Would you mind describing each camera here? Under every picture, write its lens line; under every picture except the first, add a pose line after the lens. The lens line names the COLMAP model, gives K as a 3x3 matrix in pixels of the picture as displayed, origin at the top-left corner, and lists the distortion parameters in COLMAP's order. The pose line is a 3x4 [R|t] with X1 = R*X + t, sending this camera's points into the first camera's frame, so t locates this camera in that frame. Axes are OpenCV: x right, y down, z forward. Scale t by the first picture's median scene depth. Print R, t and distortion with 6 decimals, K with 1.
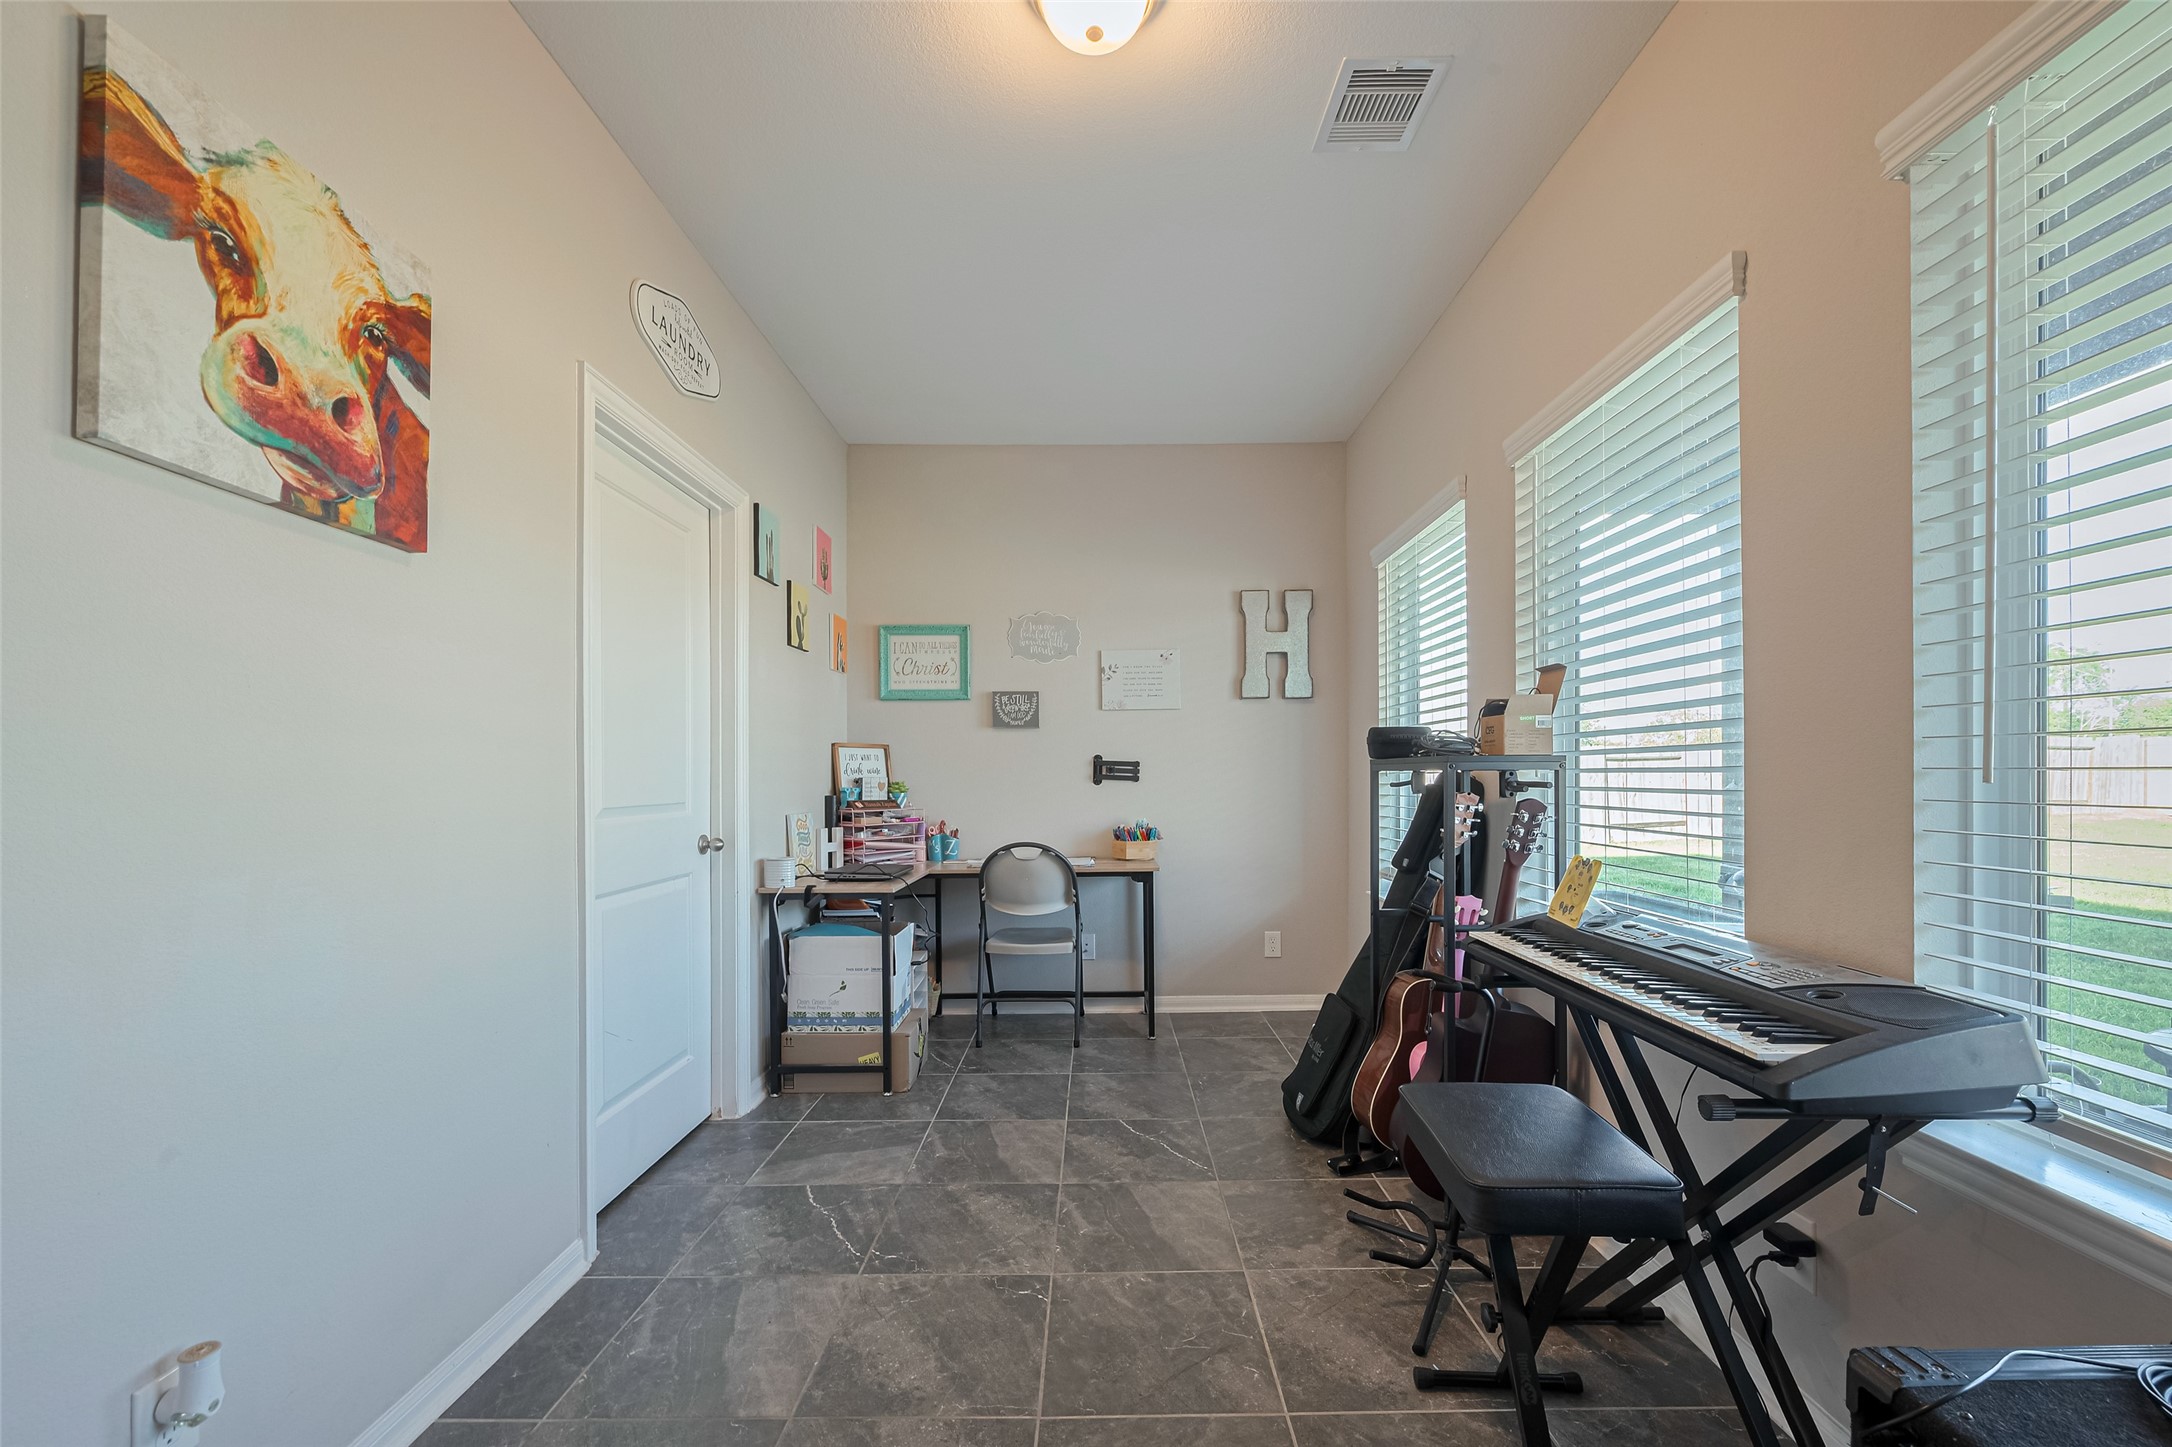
lens RADIAL K [[876.4, 0, 1116.3], [0, 876.4, 775.5], [0, 0, 1]] dist [-0.003152, -0.000664]
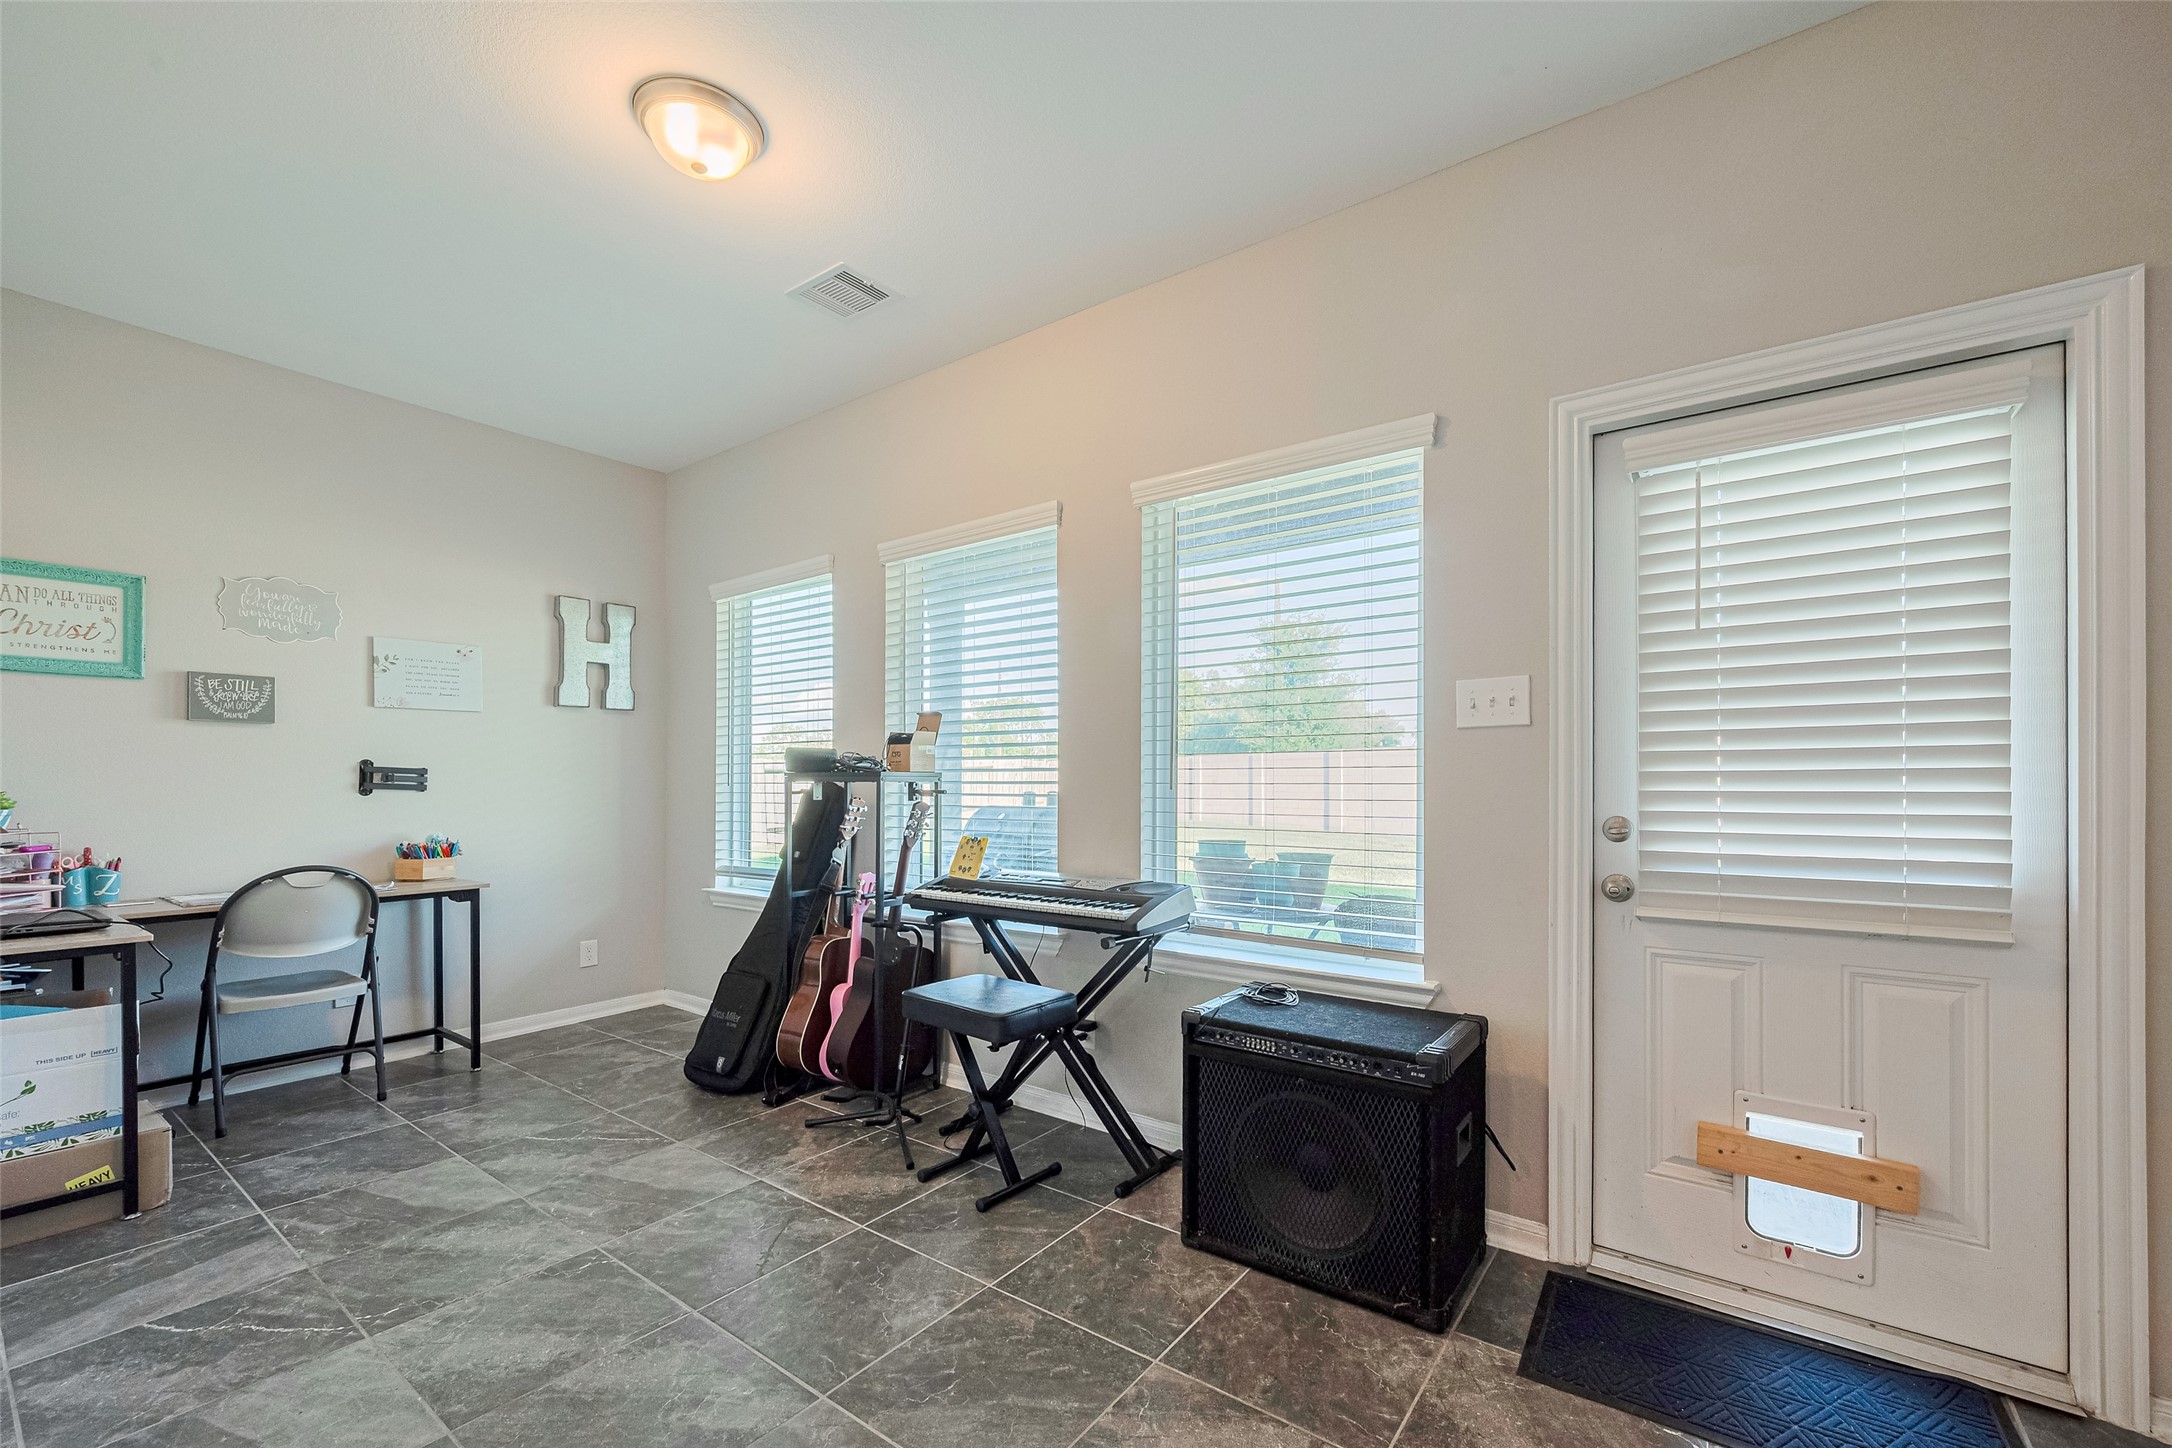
lens RADIAL K [[876.4, 0, 1106.9], [0, 876.4, 785.3], [0, 0, 1]] dist [-0.003152, -0.000664]
pose [[0.596266, 0.002141, 0.802784, -0.308099], [-0.002422, 0.999997, -0.000868, 0.000001], [-0.802783, -0.001427, 0.596269, -0.079897]]
